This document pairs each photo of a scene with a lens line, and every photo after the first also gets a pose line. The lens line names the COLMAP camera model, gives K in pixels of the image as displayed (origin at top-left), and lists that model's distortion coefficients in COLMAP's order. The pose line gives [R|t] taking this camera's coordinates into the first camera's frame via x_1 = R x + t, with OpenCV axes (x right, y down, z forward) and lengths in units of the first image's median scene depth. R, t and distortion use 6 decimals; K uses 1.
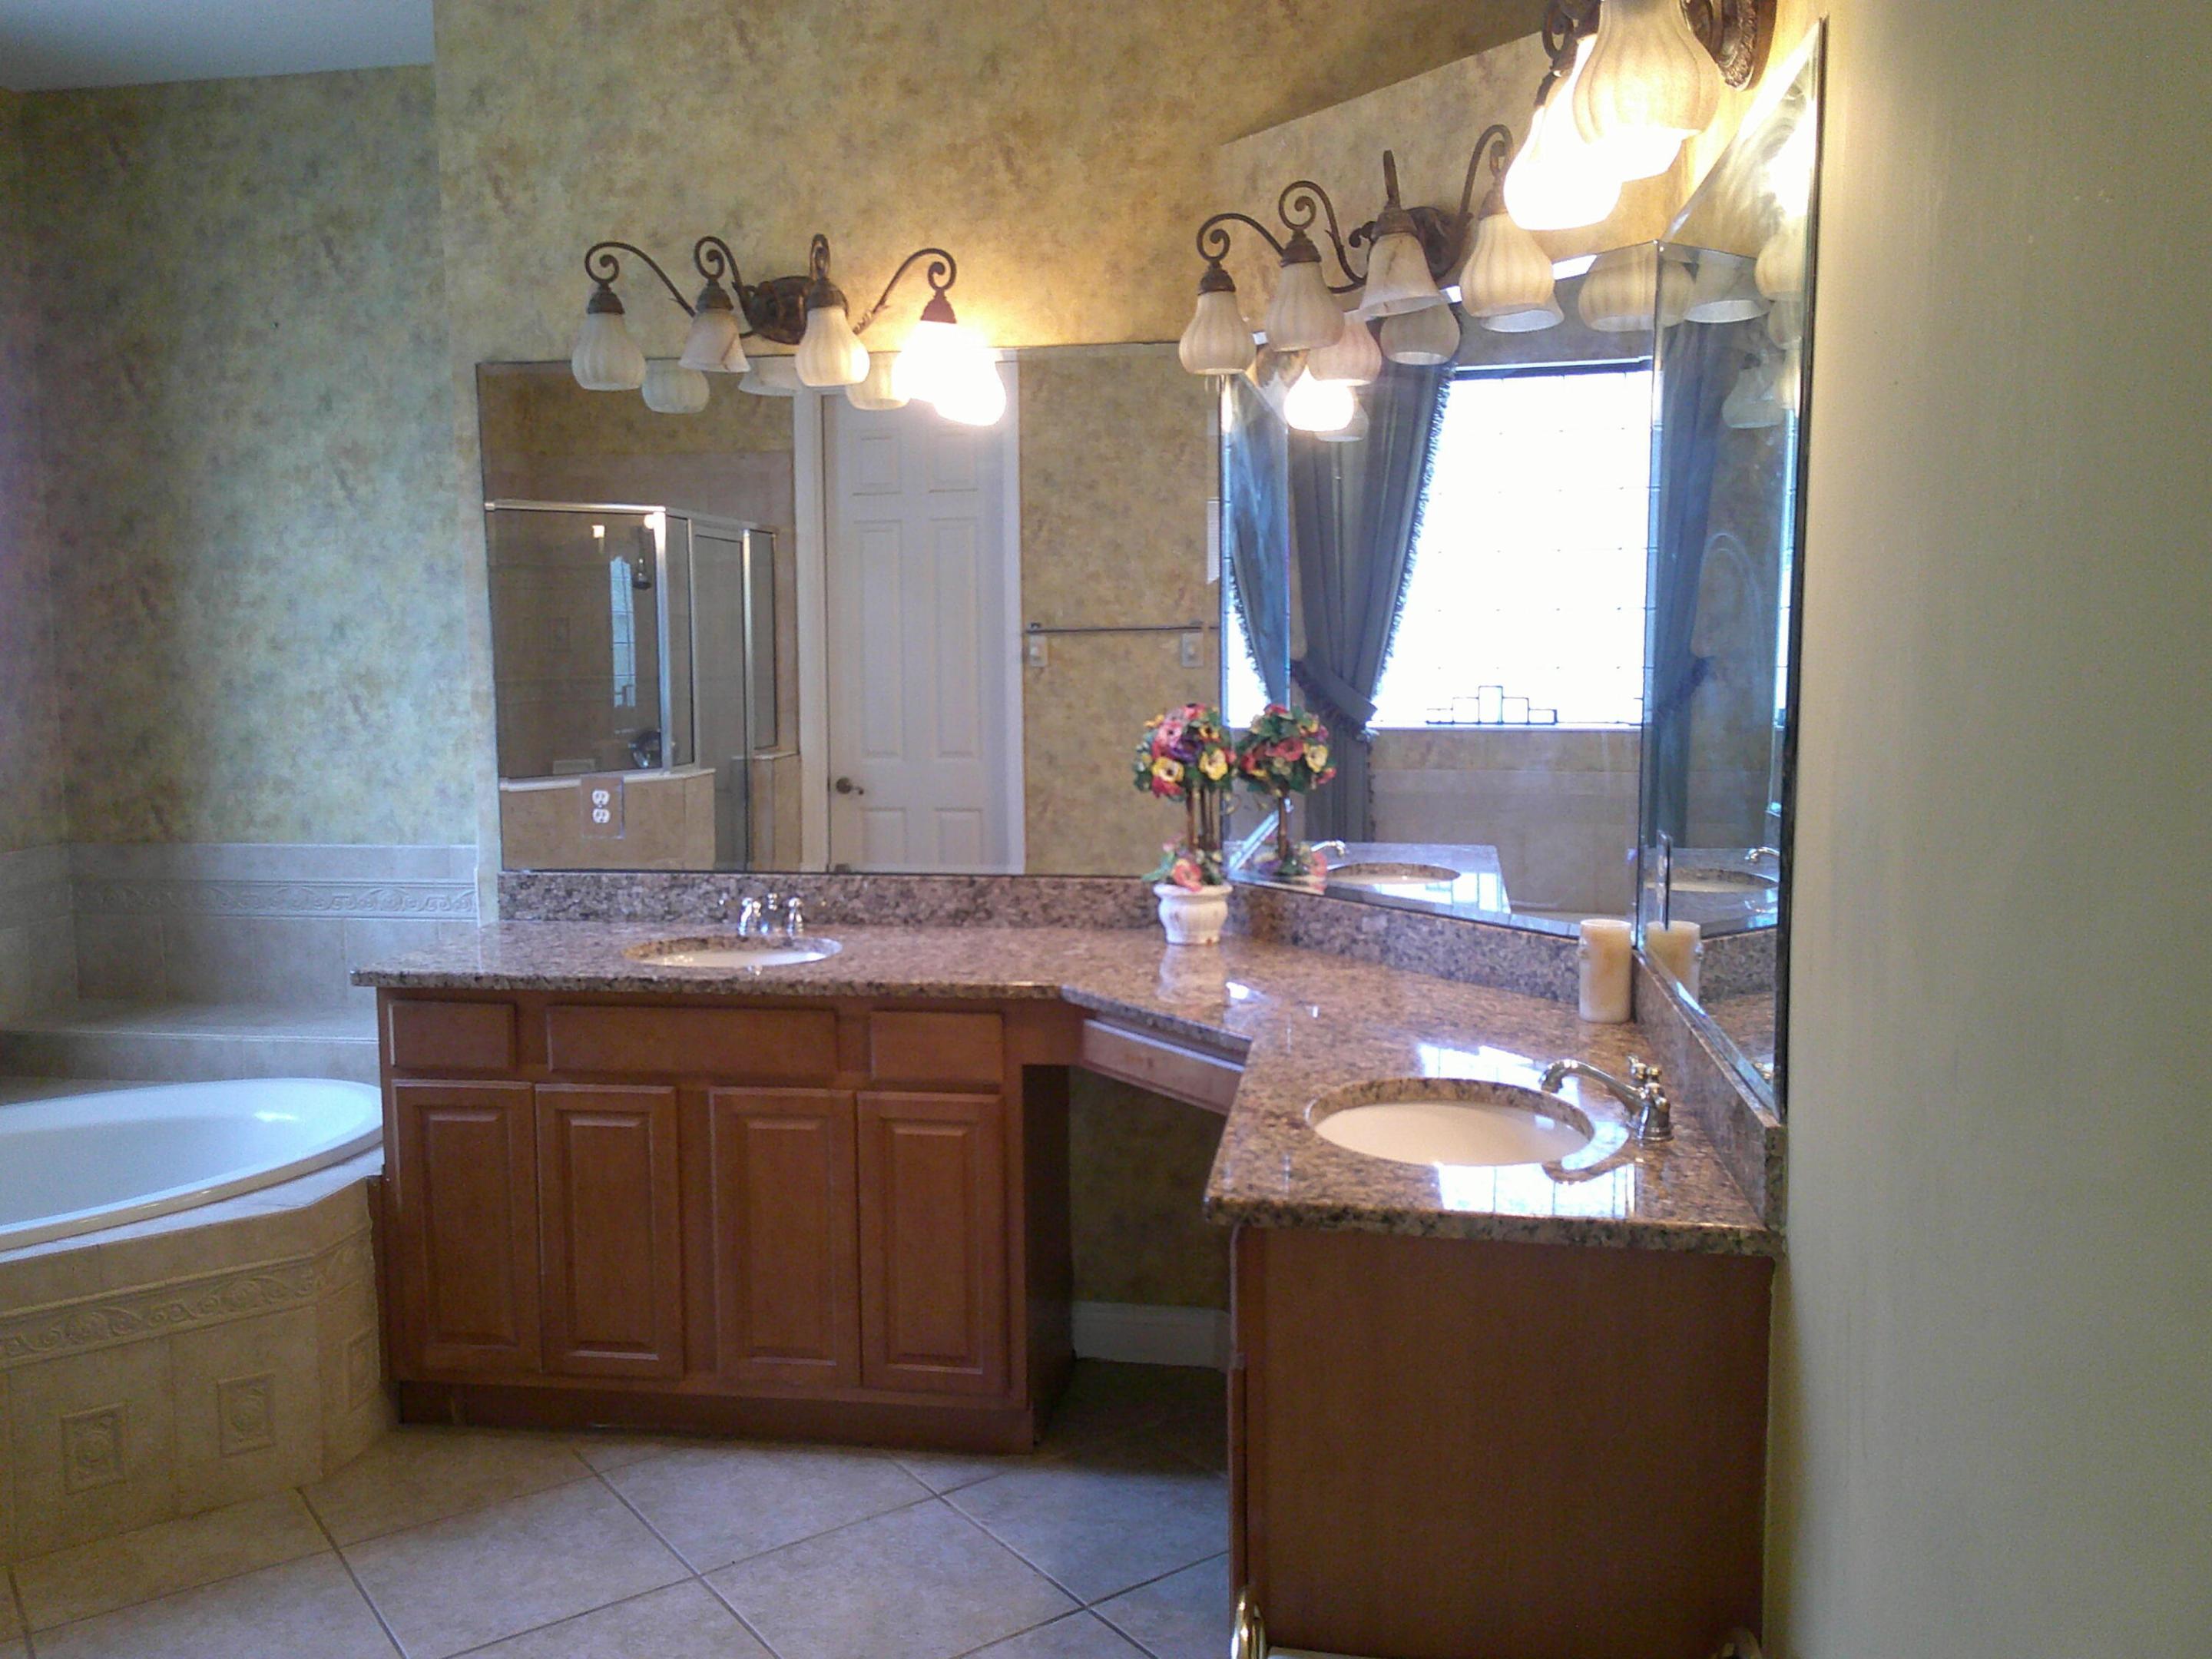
lens RADIAL K [[1807.1, 0, 1075.5], [0, 1807.1, 823.6], [0, 0, 1]] dist [0.140987, -0.232070]
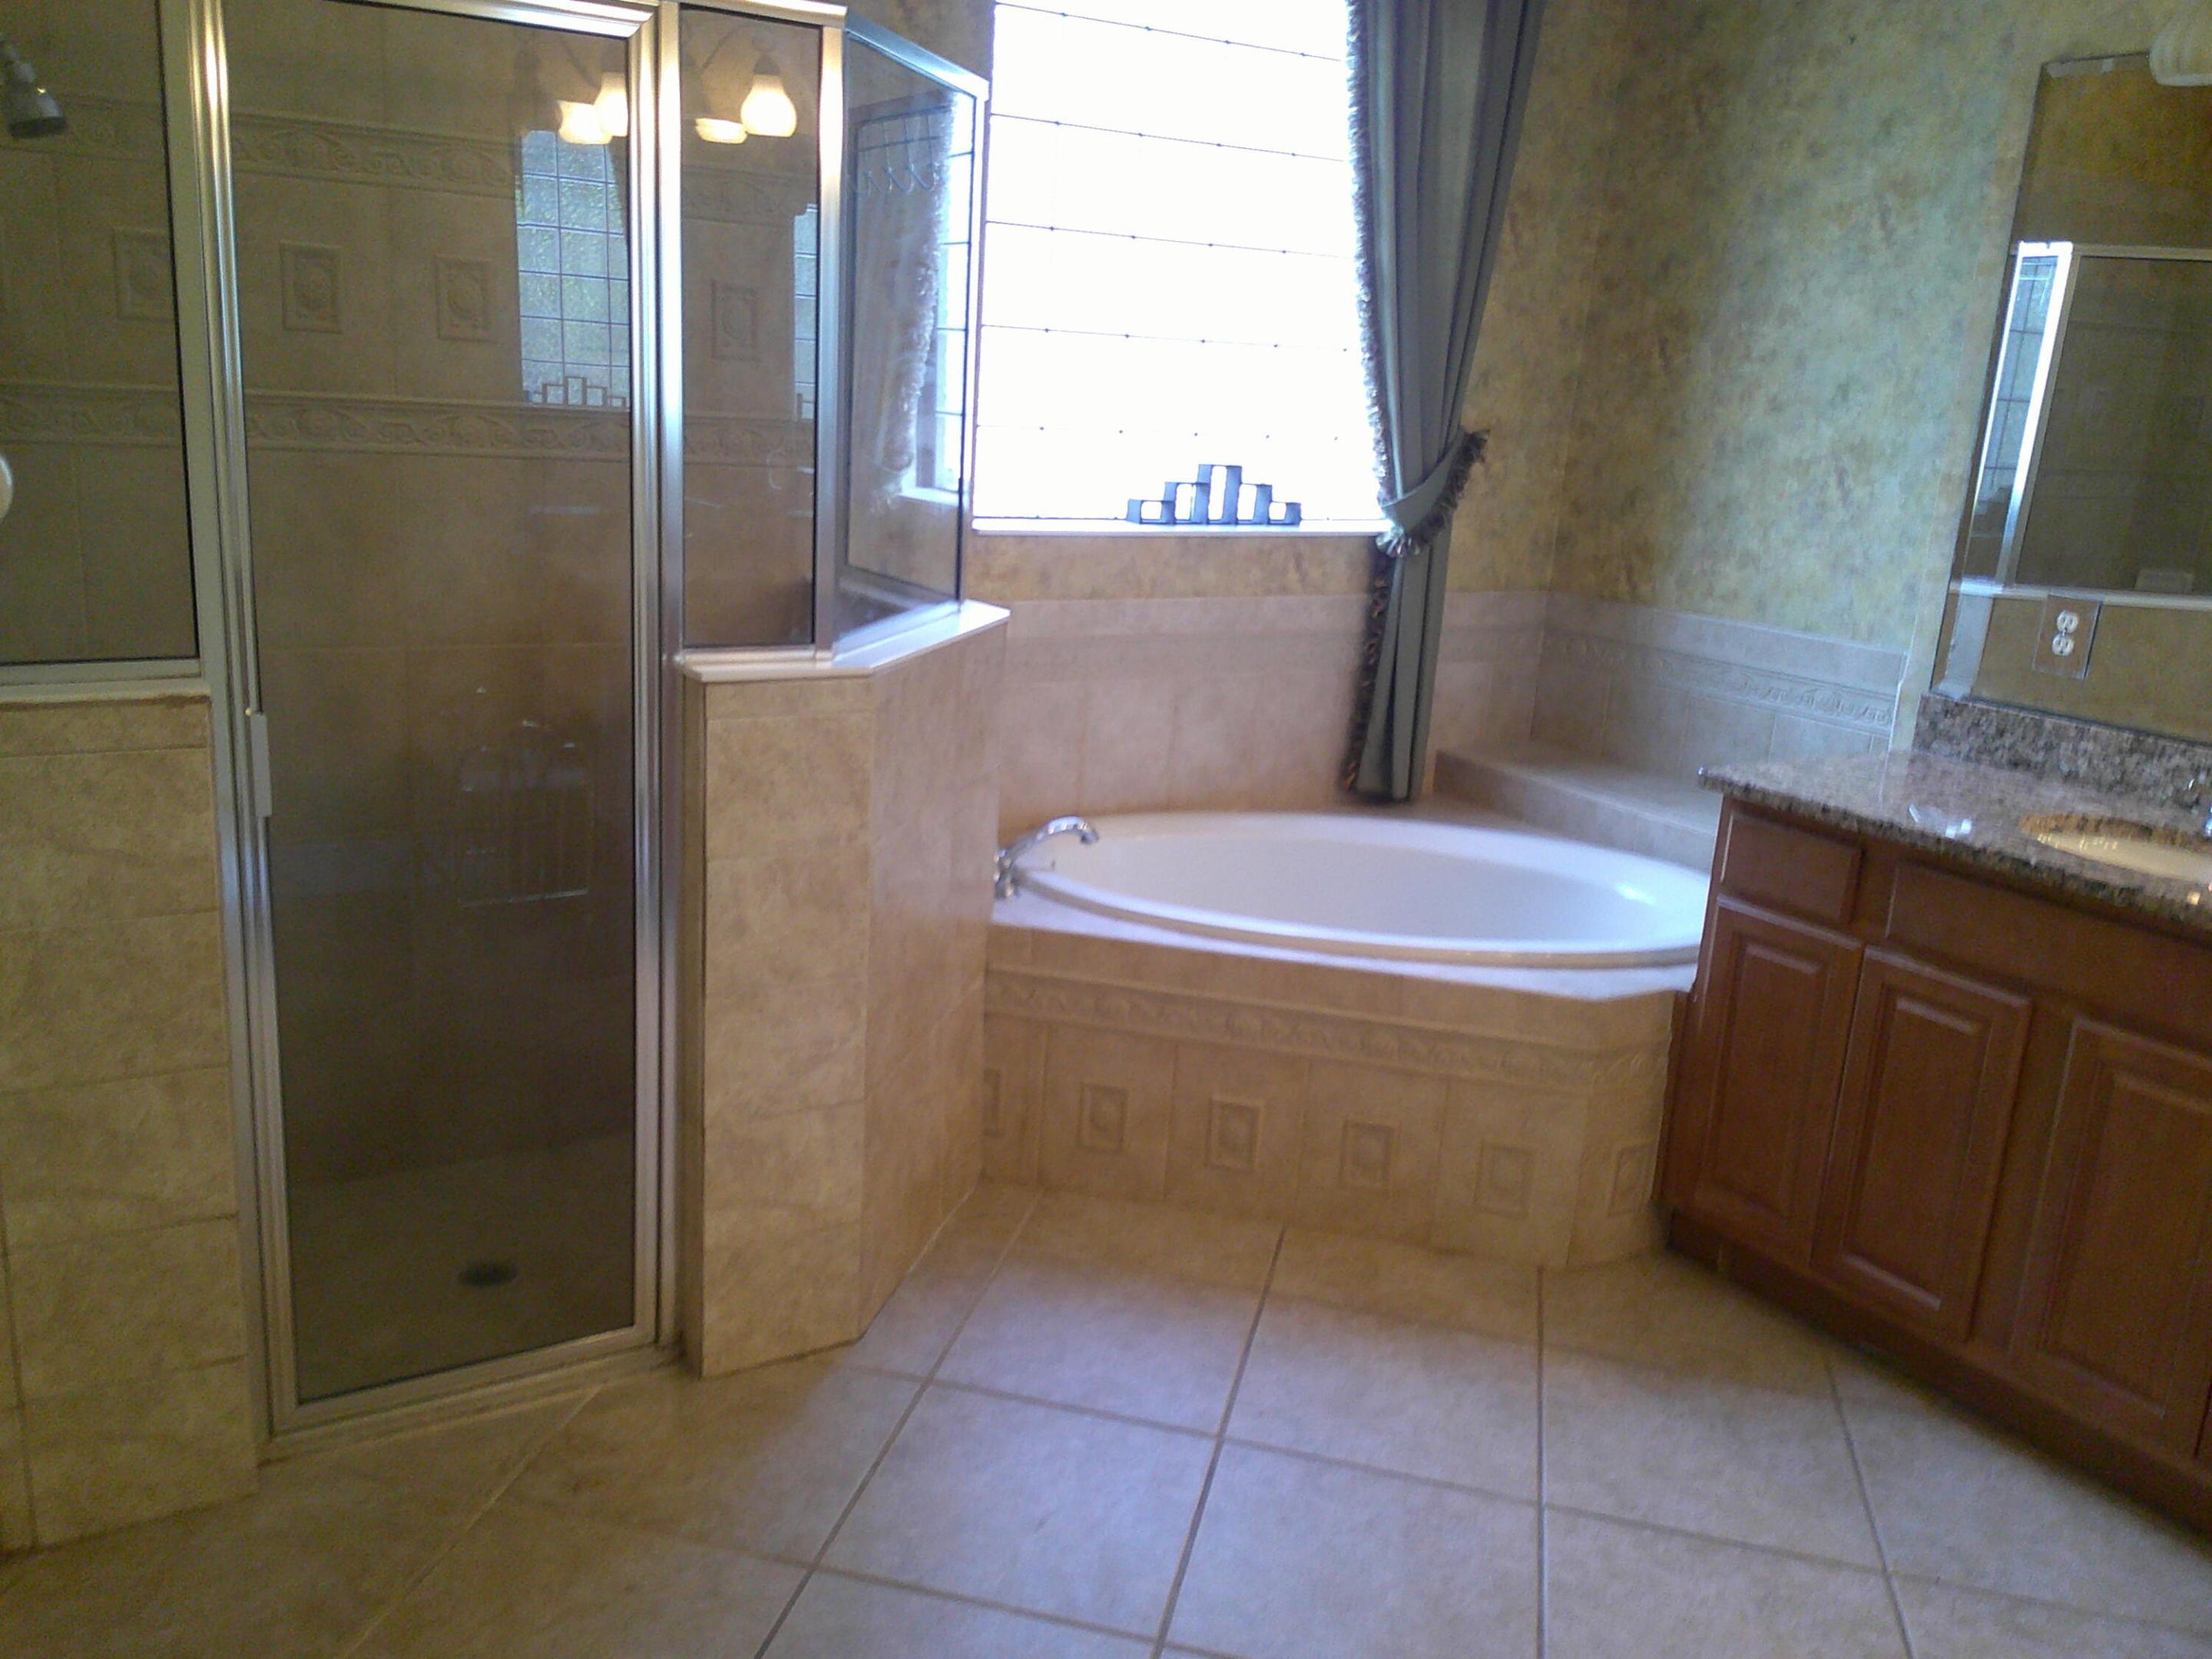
lens RADIAL K [[1794.5, 0, 1060.8], [0, 1794.5, 828.1], [0, 0, 1]] dist [0.130781, -0.216815]
pose [[0.644234, 0.235907, -0.727537, 0.063136], [-0.142023, 0.971597, 0.189284, -0.017144], [0.751526, -0.018616, 0.659440, 0.154534]]
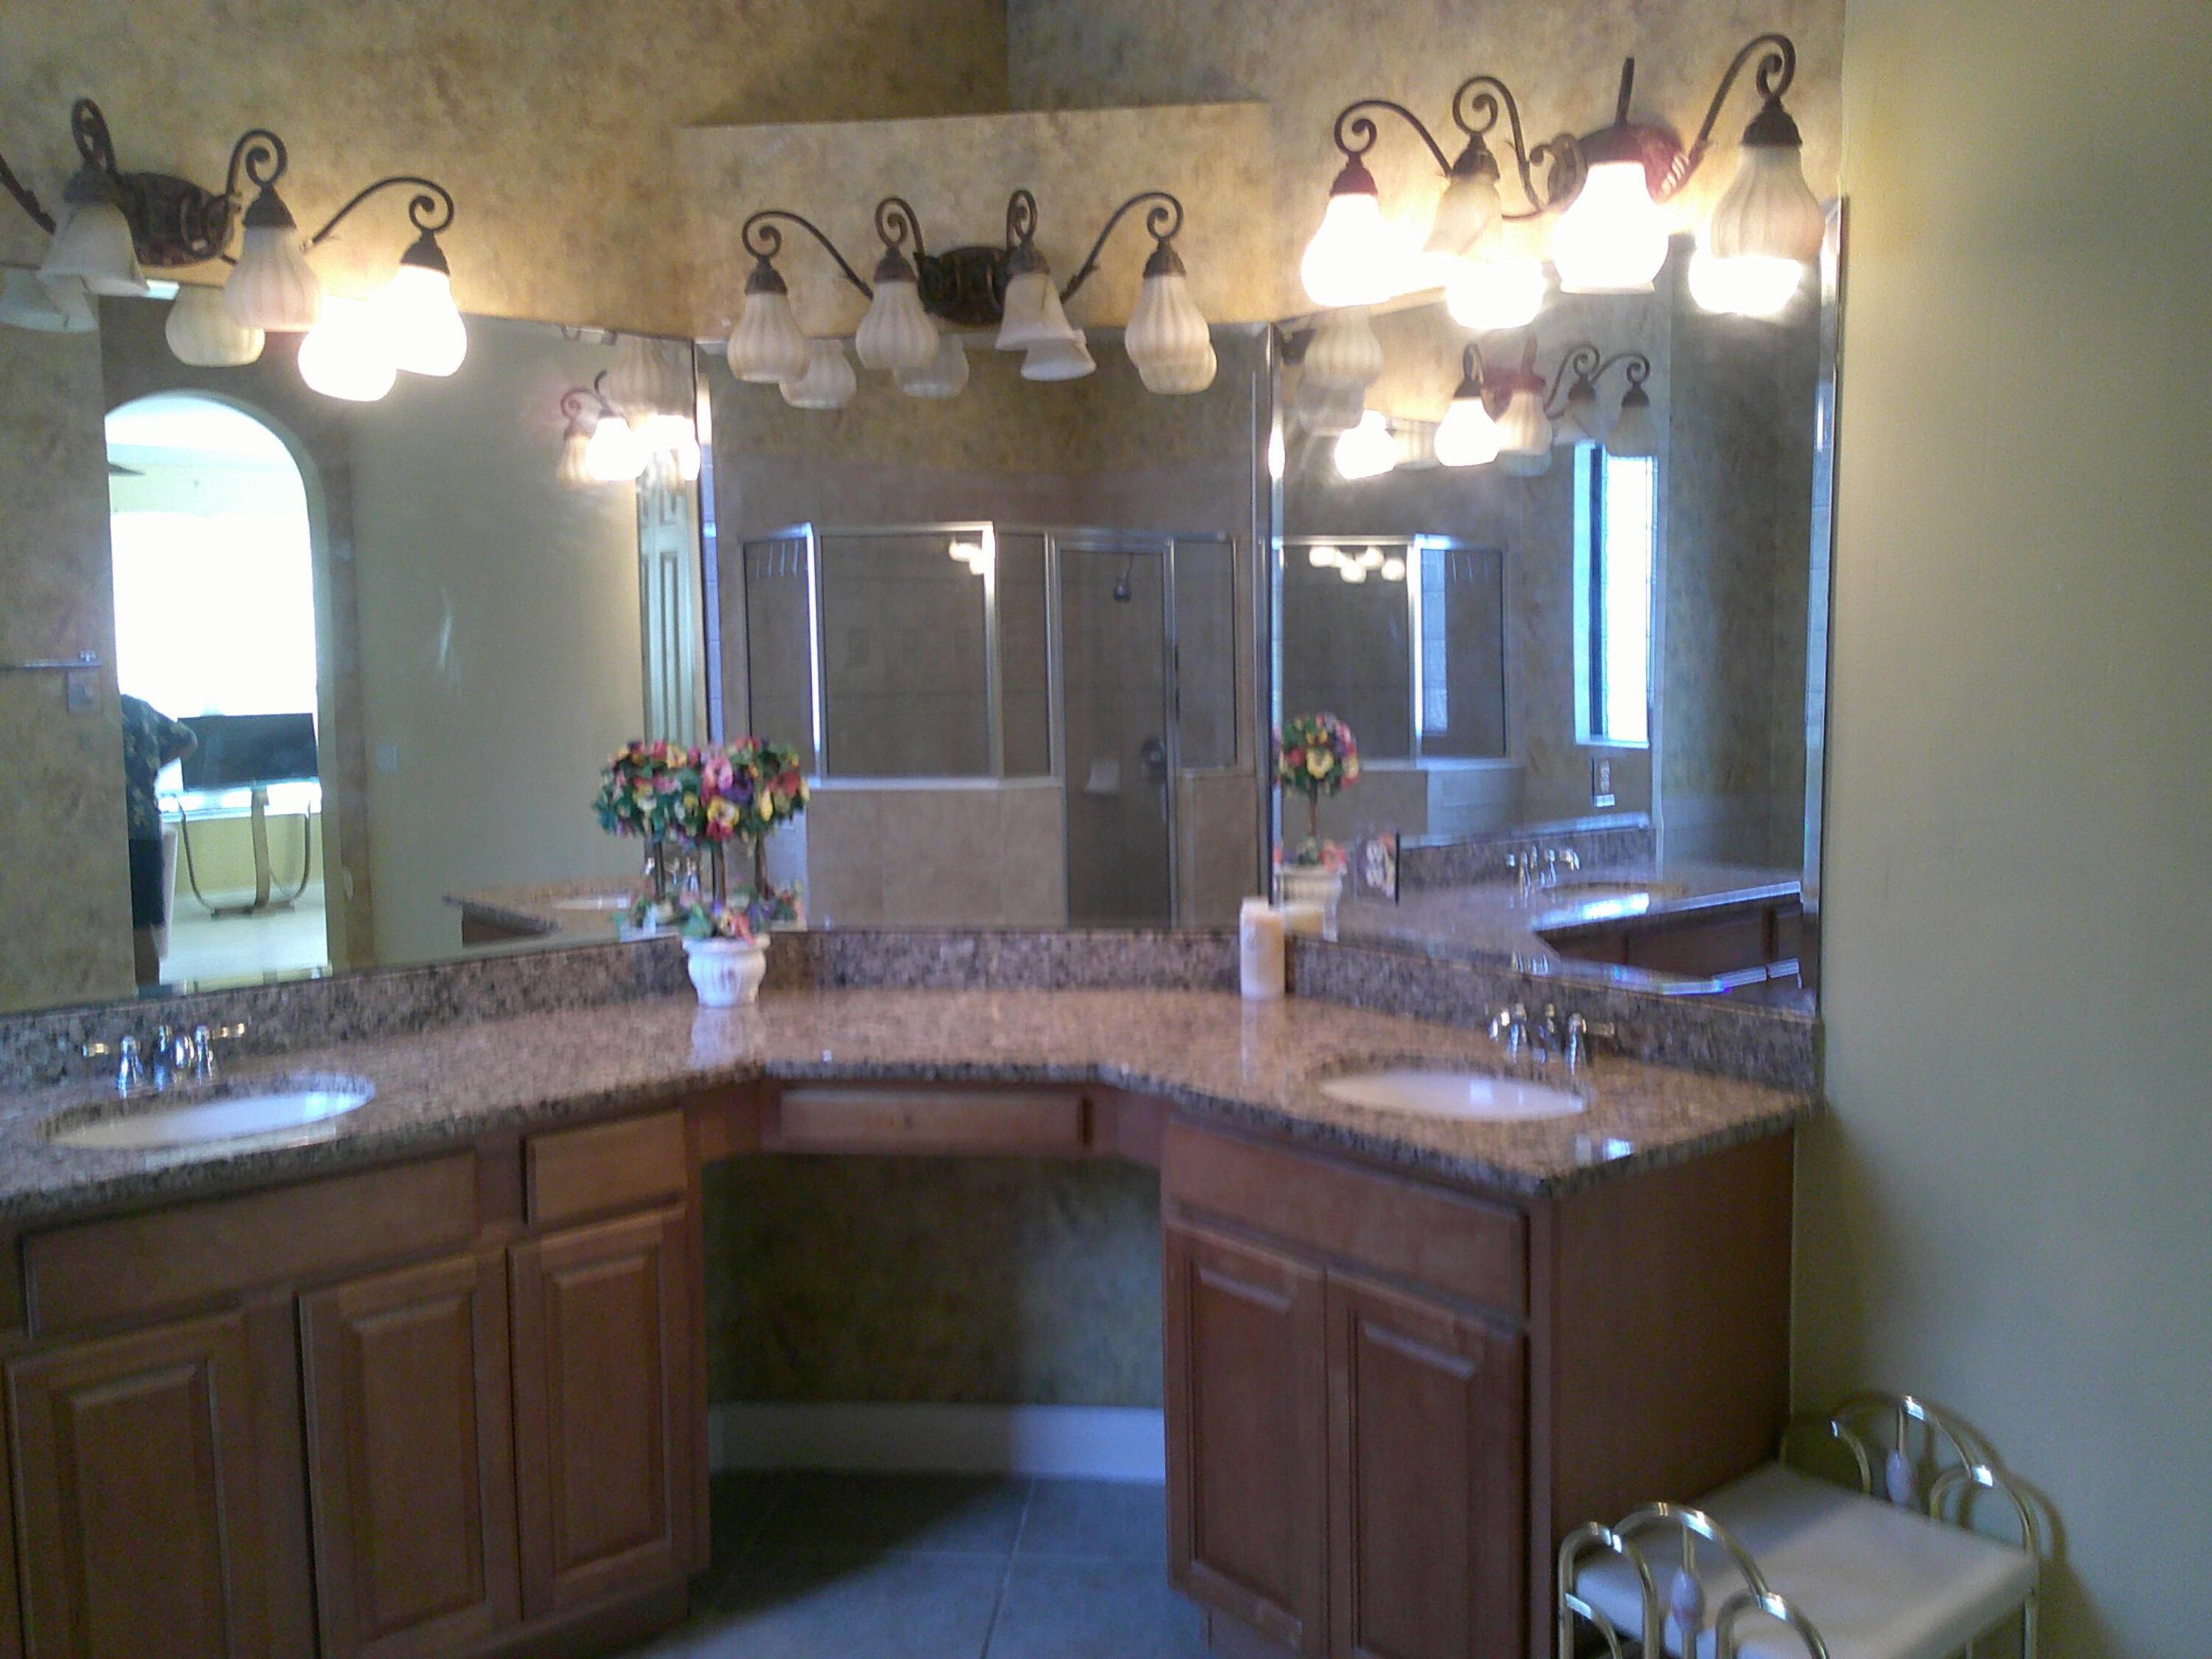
lens RADIAL K [[1794.5, 0, 1060.8], [0, 1794.5, 828.1], [0, 0, 1]] dist [0.130781, -0.216815]
pose [[0.659157, -0.071710, 0.748579, -0.491051], [0.089992, 0.995811, 0.016151, -0.020248], [-0.746601, 0.056720, 0.662849, 0.272422]]
